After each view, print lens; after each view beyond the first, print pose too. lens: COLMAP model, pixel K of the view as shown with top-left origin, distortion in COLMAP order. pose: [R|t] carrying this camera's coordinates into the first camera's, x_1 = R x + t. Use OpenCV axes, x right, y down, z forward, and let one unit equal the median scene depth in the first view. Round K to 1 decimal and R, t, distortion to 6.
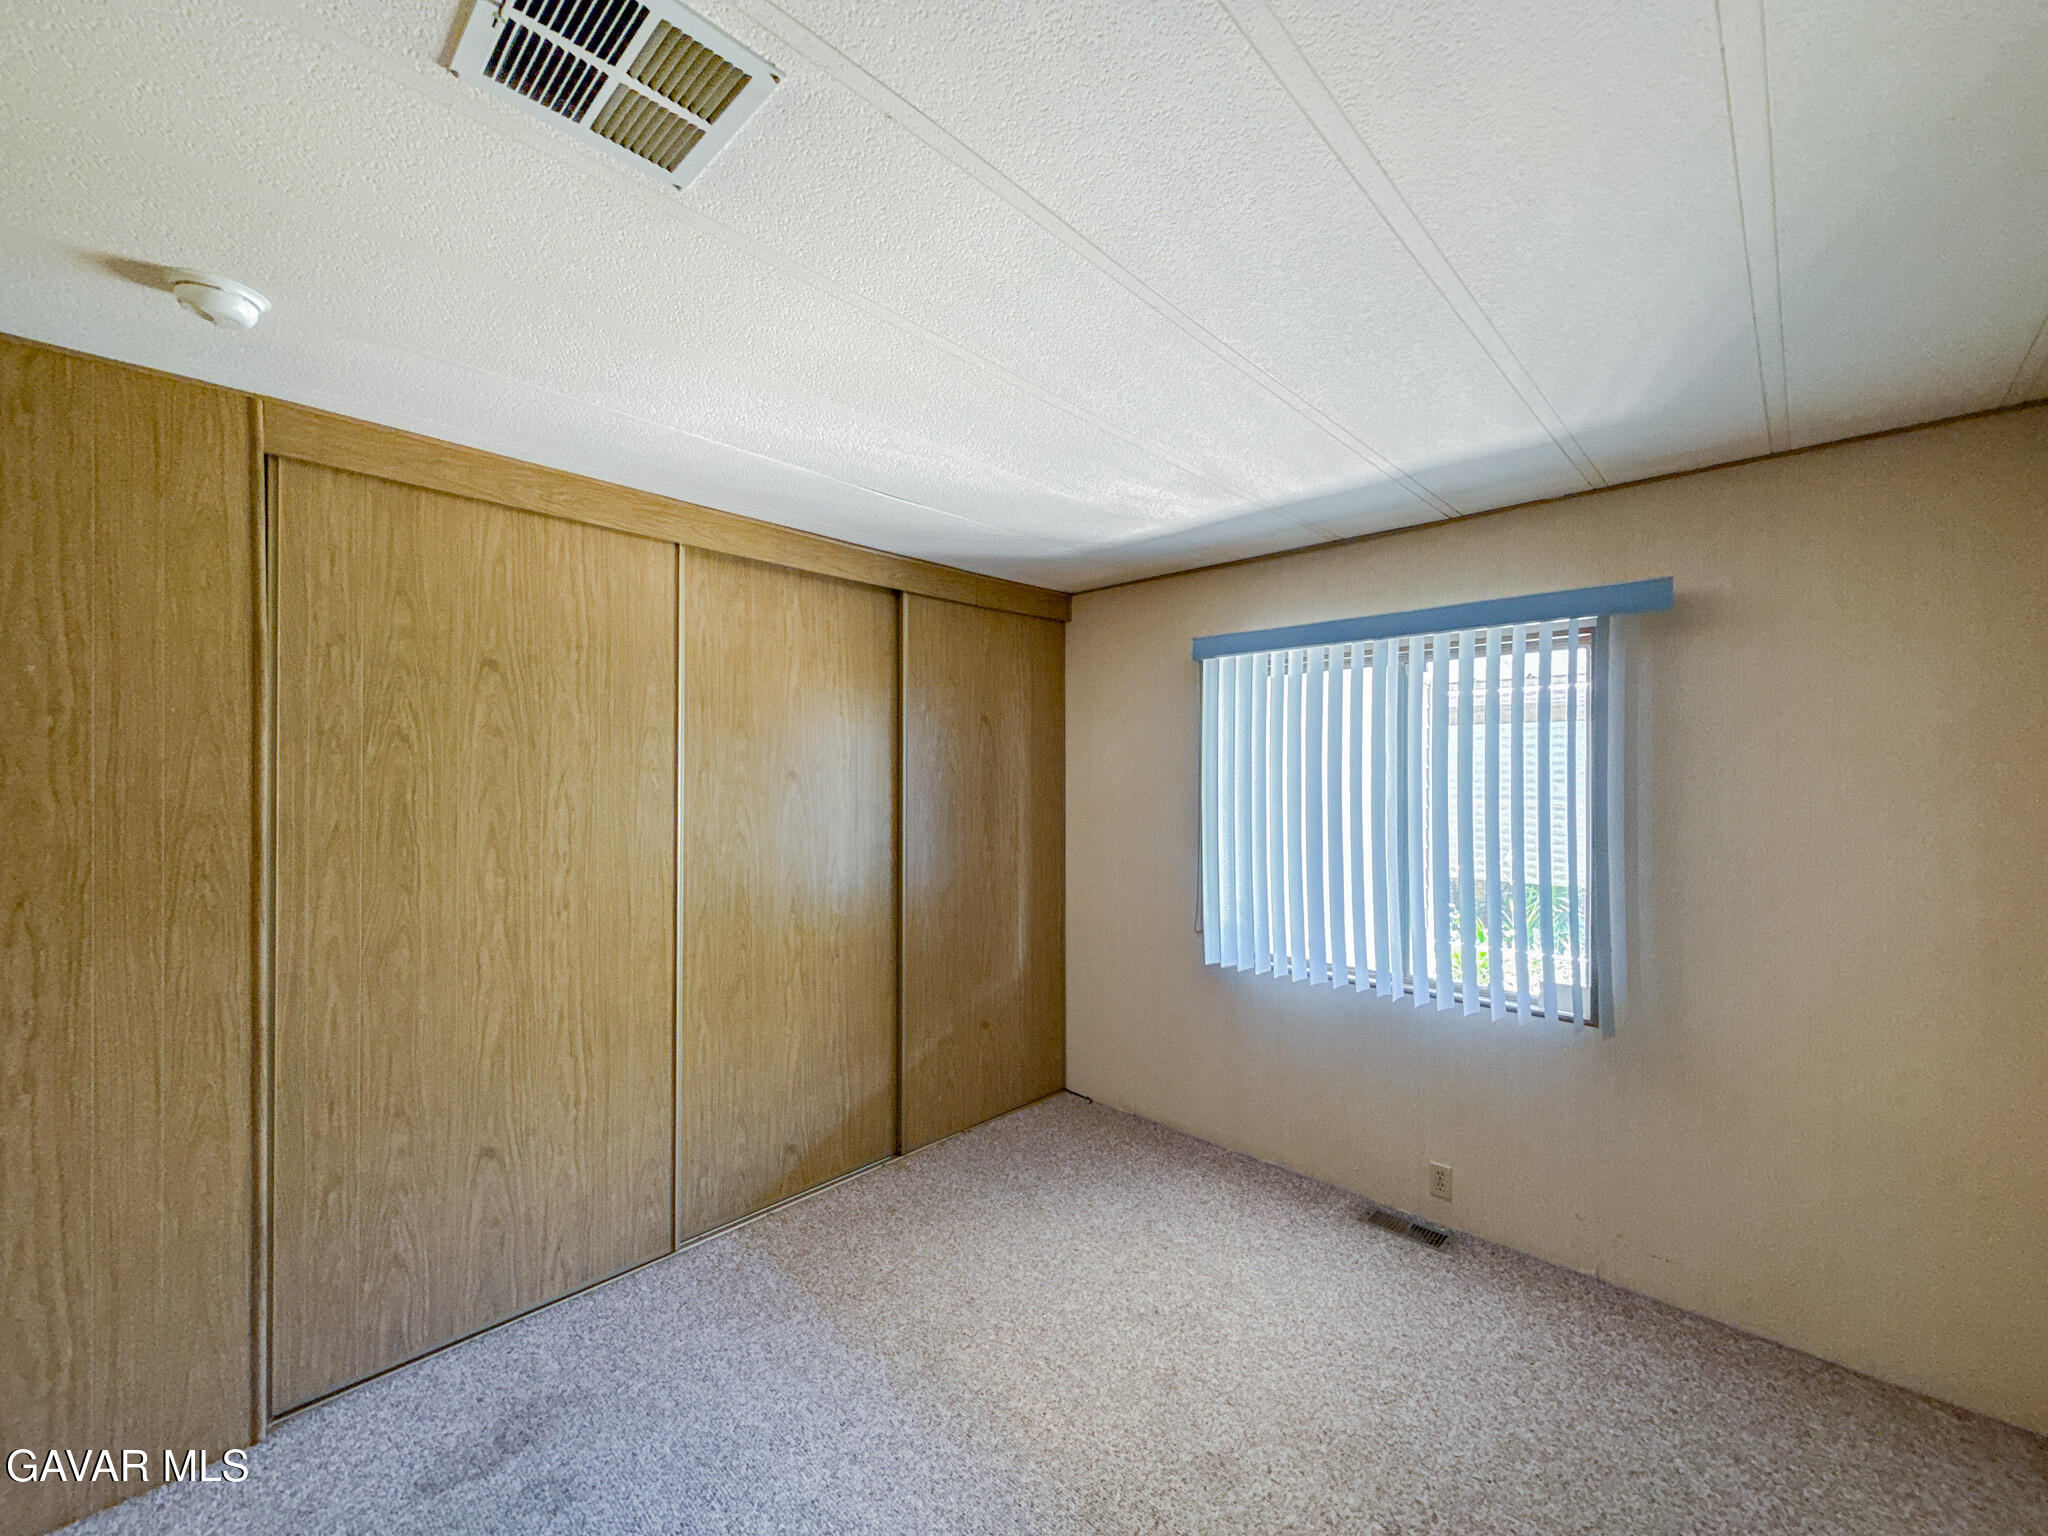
lens RADIAL K [[819.4, 0, 1049.0], [0, 819.4, 757.1], [0, 0, 1]] dist [-0.000595, 0.000148]
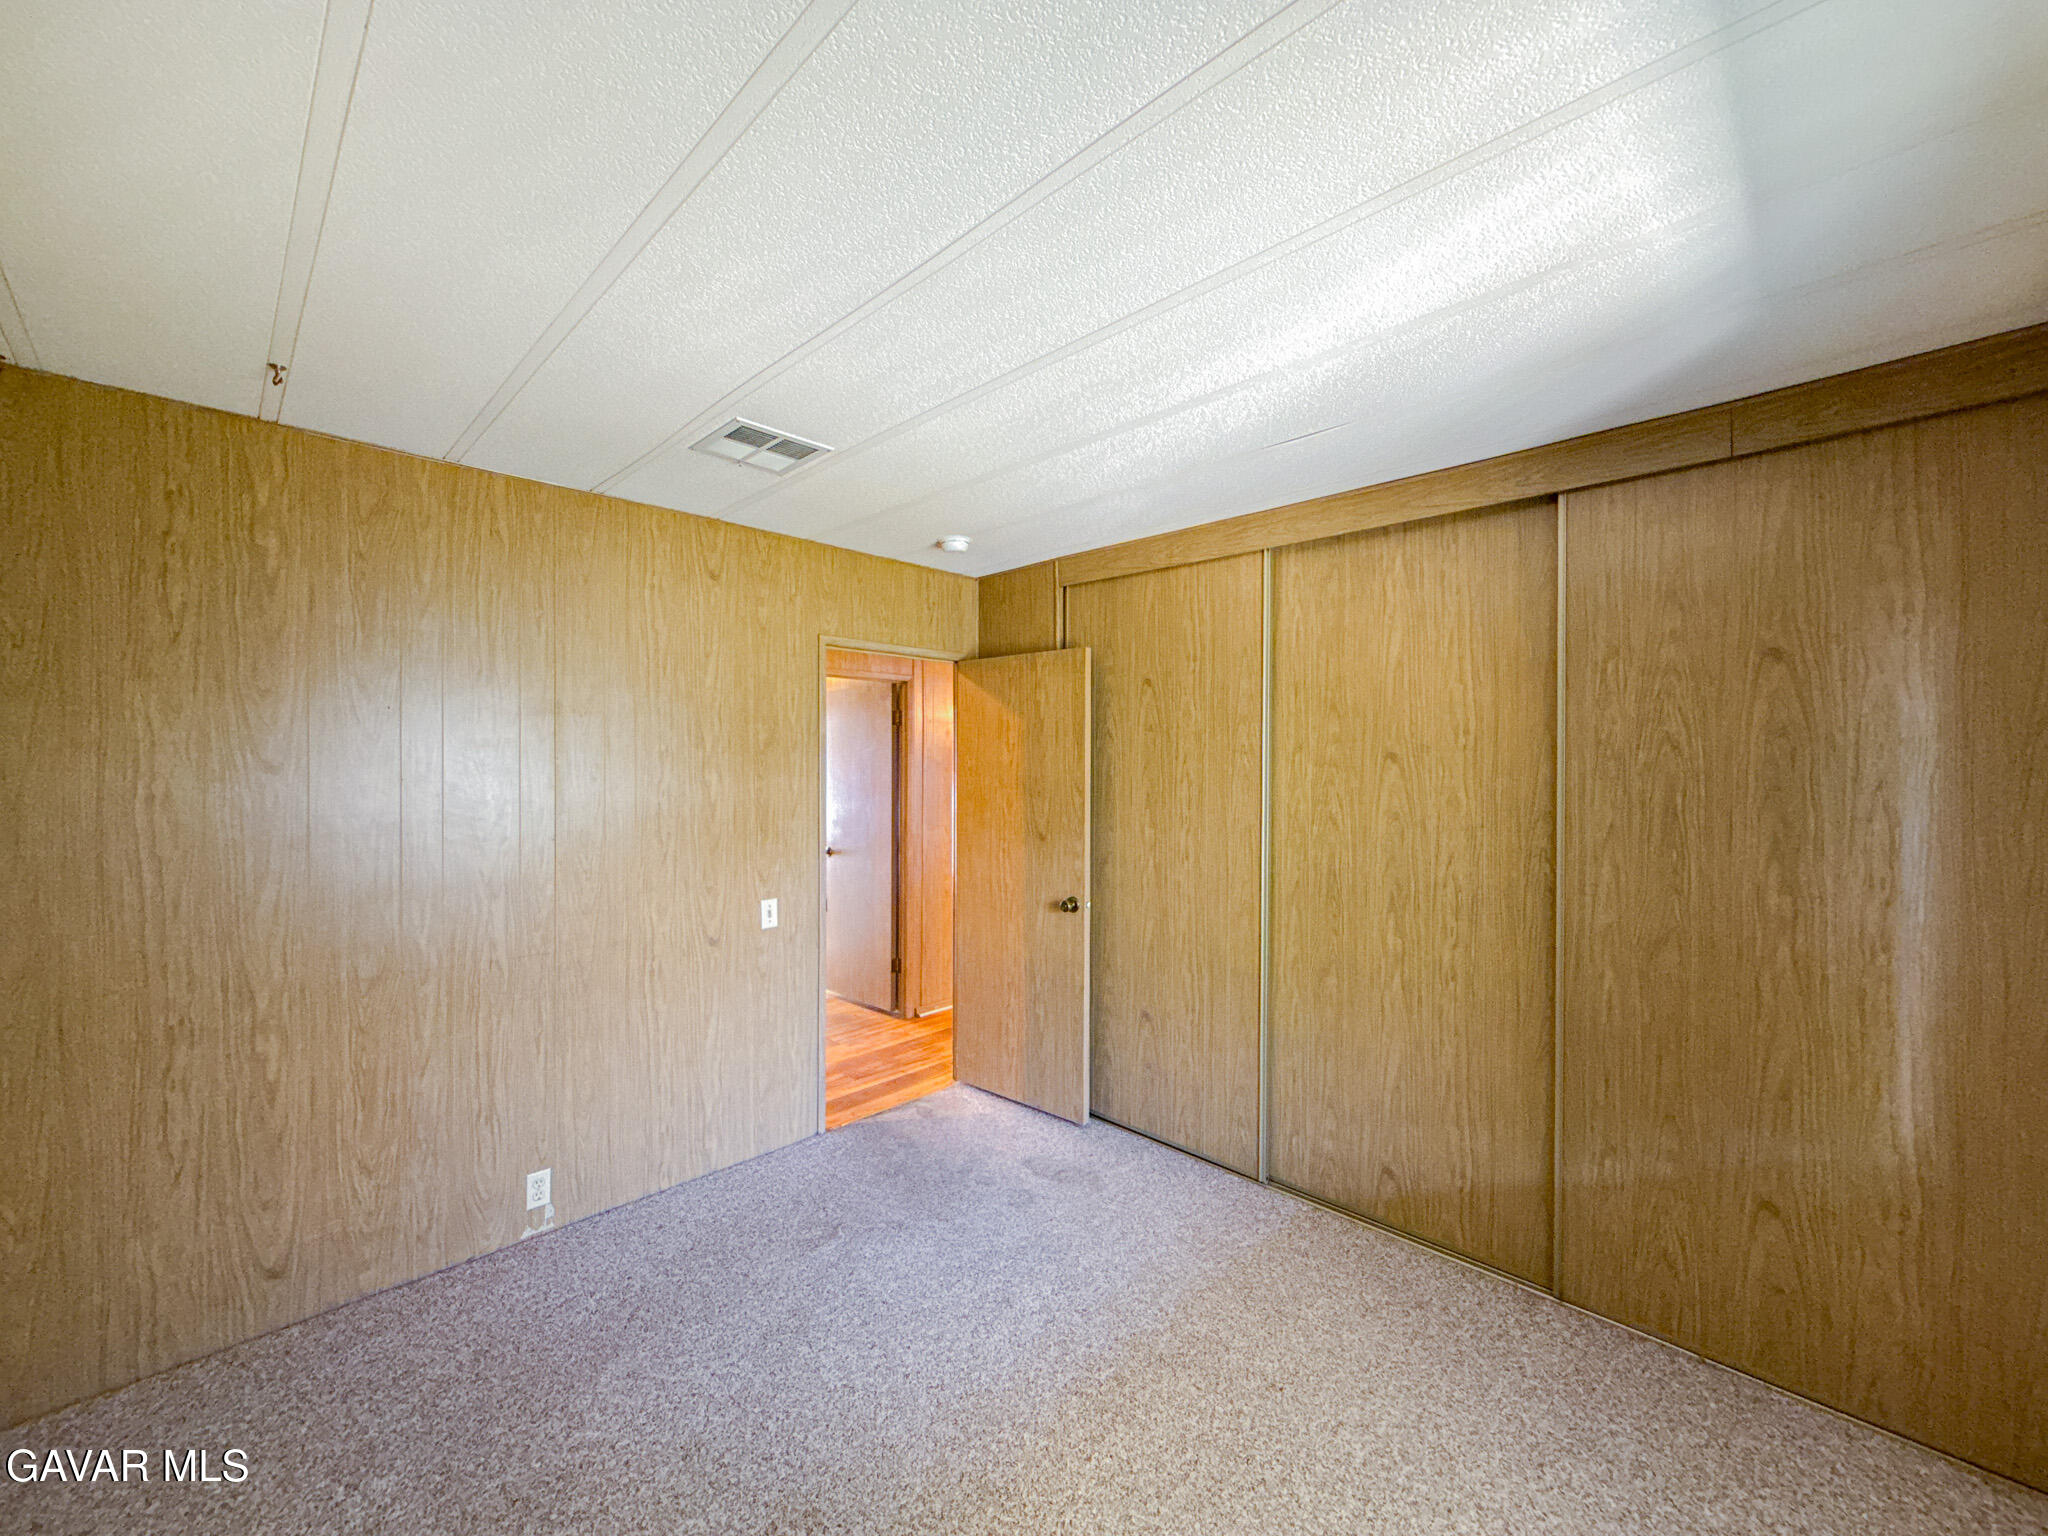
lens RADIAL K [[808.1, 0, 1007.7], [0, 808.1, 774.3], [0, 0, 1]] dist [0.000688, -0.000021]
pose [[-0.038807, -0.001014, -0.999246, 0.607015], [0.006992, 0.999975, -0.001287, 0.040450], [0.999222, -0.007037, -0.038799, 0.639494]]
